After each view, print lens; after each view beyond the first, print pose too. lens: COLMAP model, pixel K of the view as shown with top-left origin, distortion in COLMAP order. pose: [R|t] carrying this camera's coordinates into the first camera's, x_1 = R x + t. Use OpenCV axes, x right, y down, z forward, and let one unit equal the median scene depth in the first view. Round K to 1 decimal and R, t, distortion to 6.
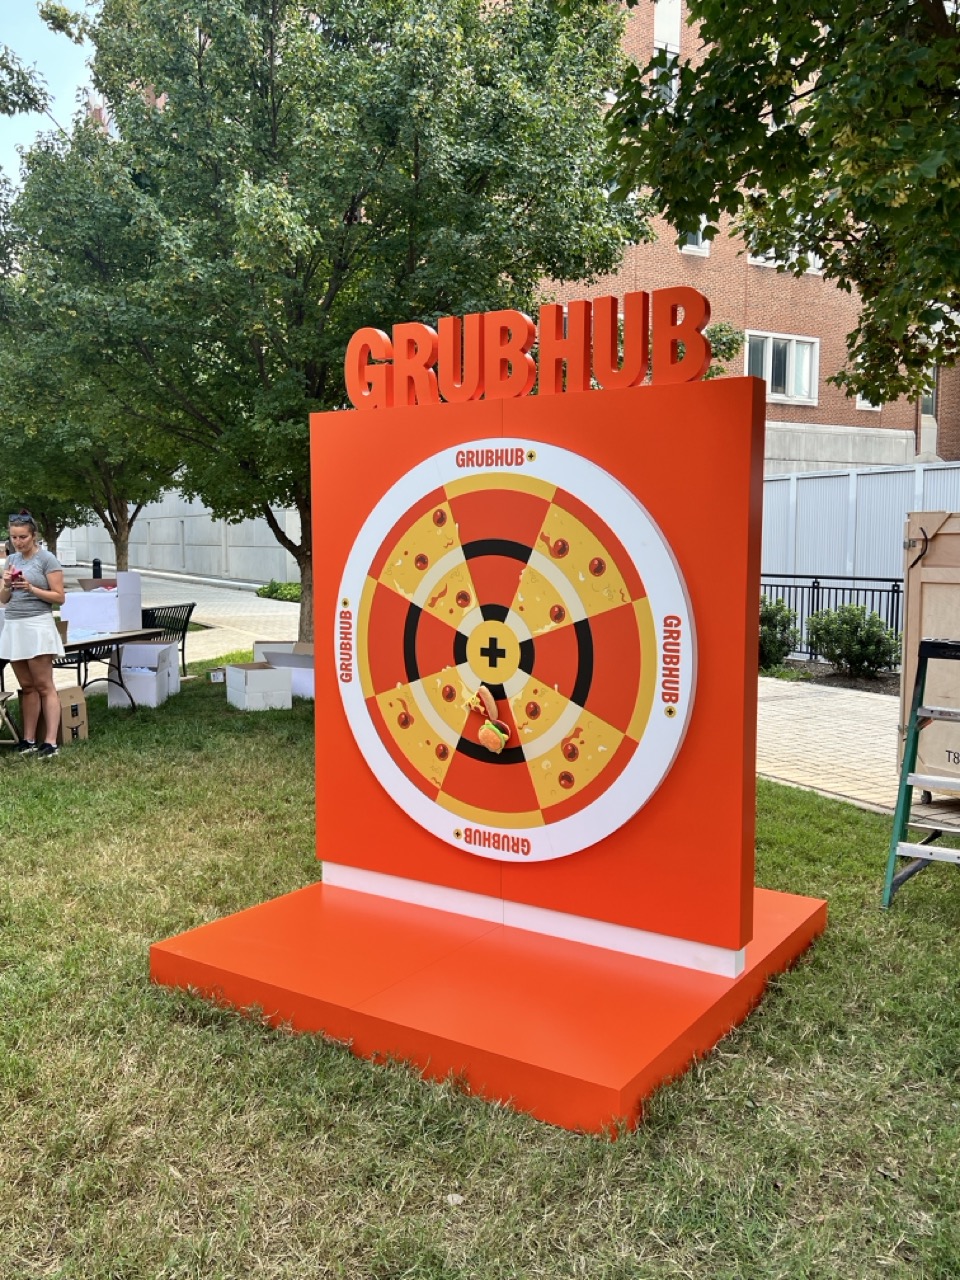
lens RADIAL K [[1068.9, 0, 477.7], [0, 1068.9, 641.9], [0, 0, 1]] dist [0.044026, -0.003140]
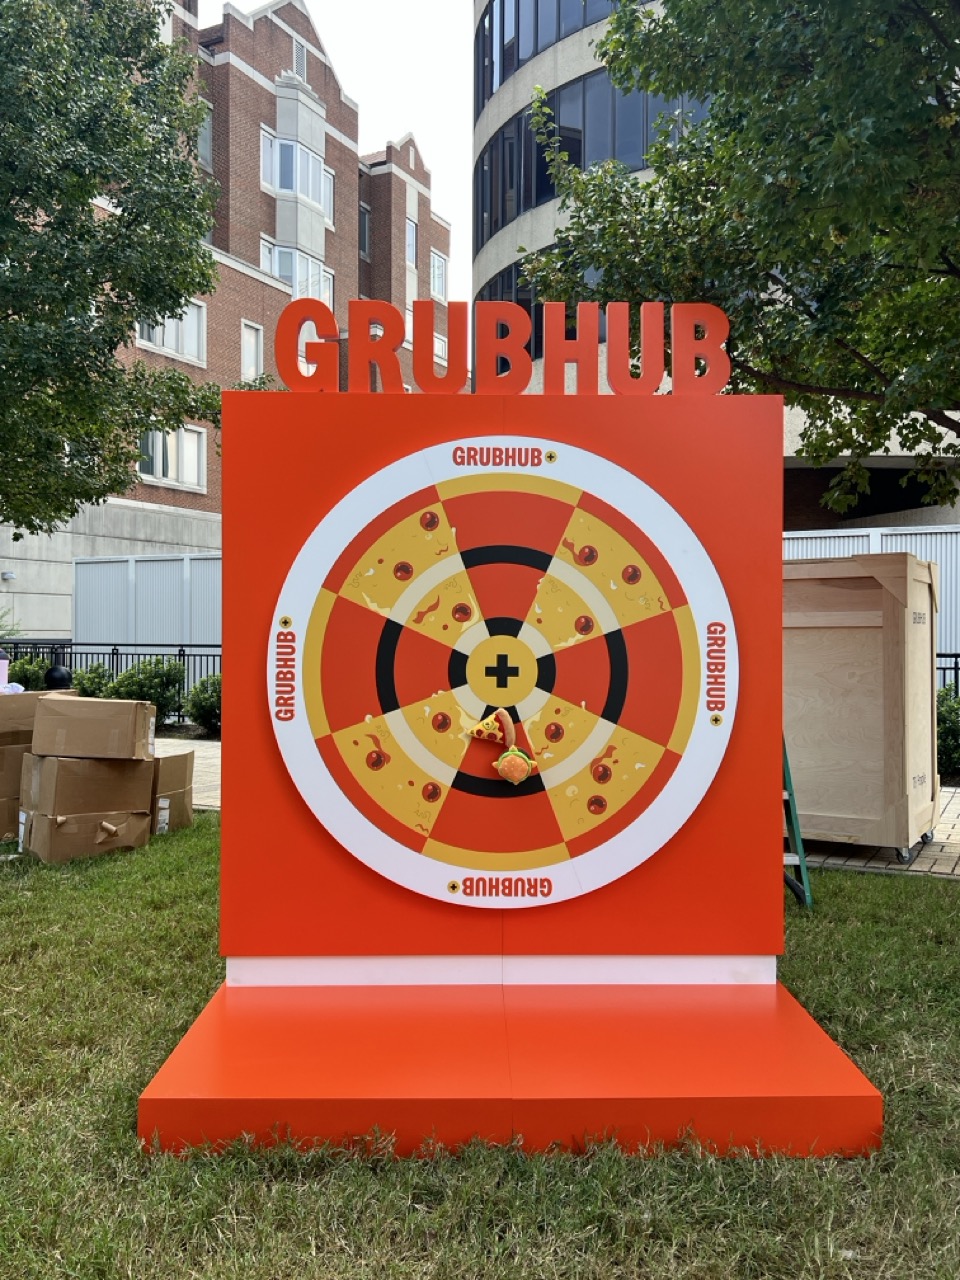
lens RADIAL K [[1068.9, 0, 462.3], [0, 1068.9, 618.0], [0, 0, 1]] dist [0.044026, -0.003140]
pose [[0.824178, 0.006672, 0.566292, -0.521137], [0.050038, 0.995162, -0.084550, 0.039471], [-0.564116, 0.098020, 0.819857, 0.281430]]
